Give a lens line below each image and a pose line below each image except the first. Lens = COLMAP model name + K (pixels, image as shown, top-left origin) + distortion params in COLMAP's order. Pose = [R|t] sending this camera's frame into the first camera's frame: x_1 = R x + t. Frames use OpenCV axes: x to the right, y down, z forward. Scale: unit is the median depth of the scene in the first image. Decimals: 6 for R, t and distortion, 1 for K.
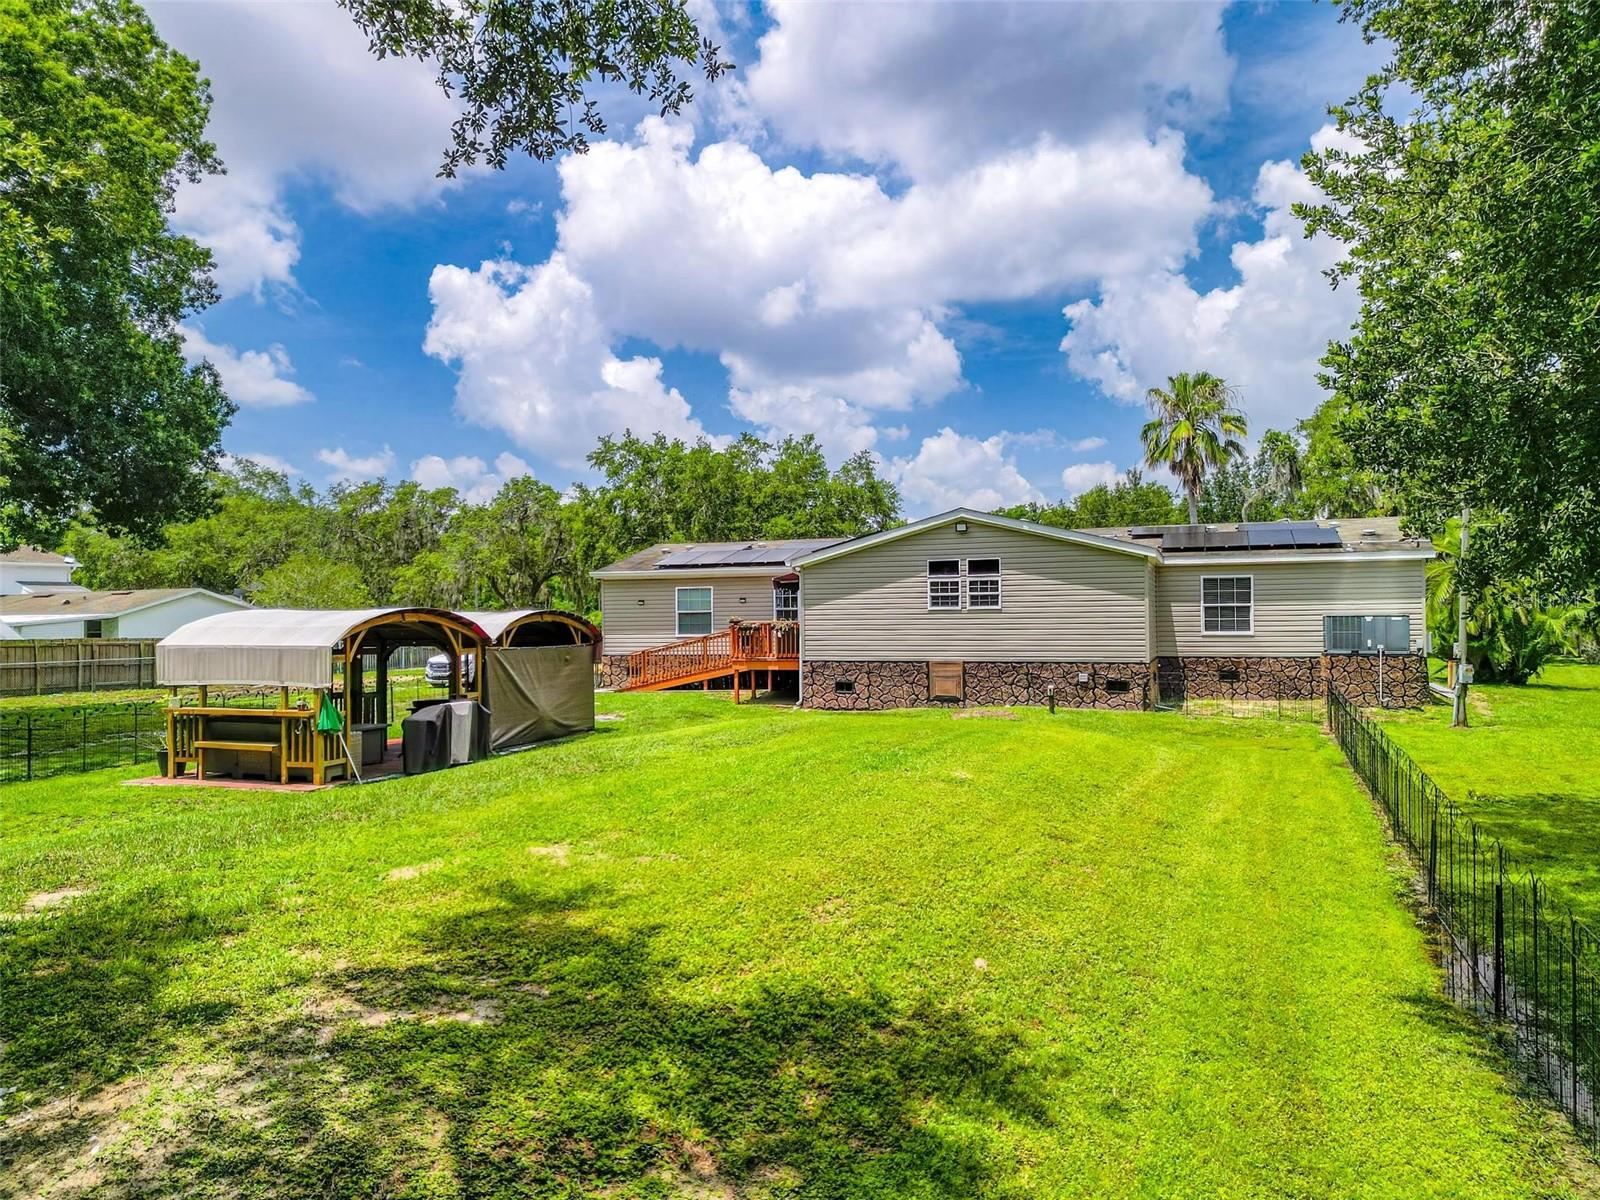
lens RADIAL K [[1105.8, 0, 800.0], [0, 1105.8, 600.0], [0, 0, 1]] dist [0.061917, -0.050169]
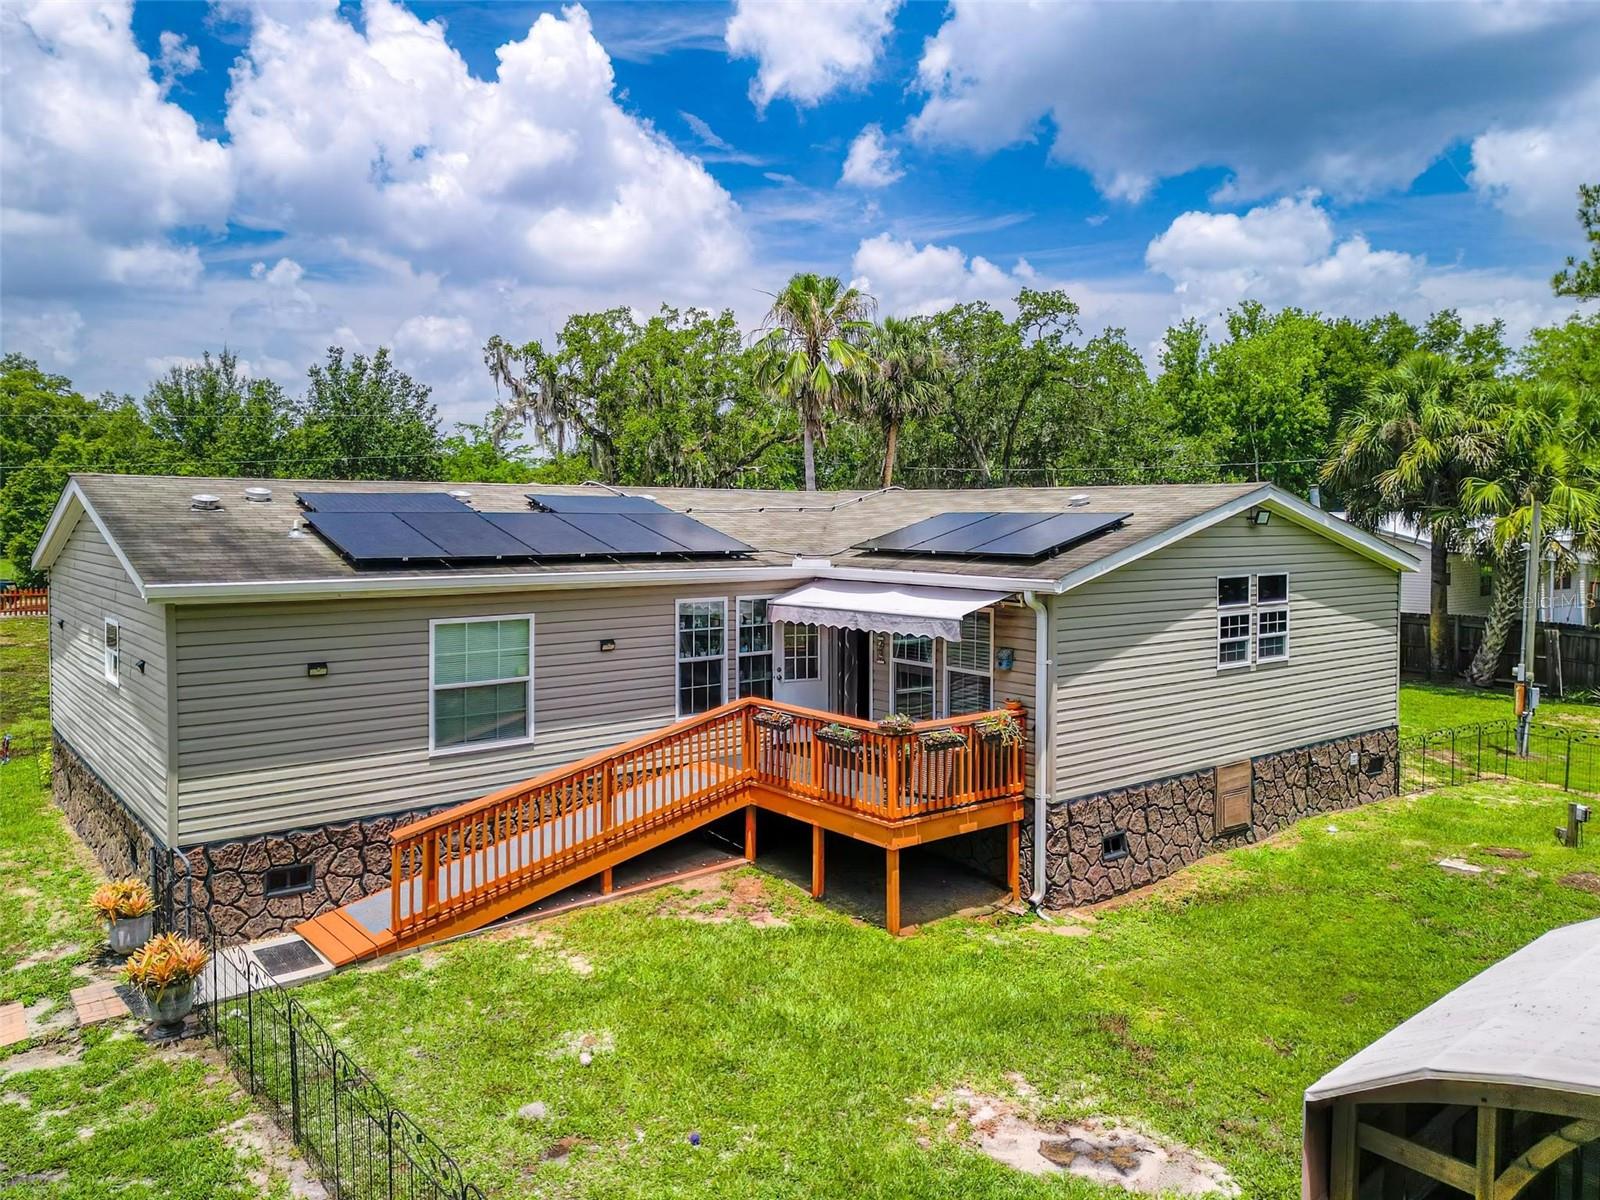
lens RADIAL K [[1105.8, 0, 800.0], [0, 1105.8, 600.0], [0, 0, 1]] dist [0.061917, -0.050169]
pose [[0.545504, -0.042848, 0.837012, -0.437567], [-0.020280, 0.997725, 0.064292, -0.054822], [-0.837863, -0.052047, 0.543394, 0.883355]]
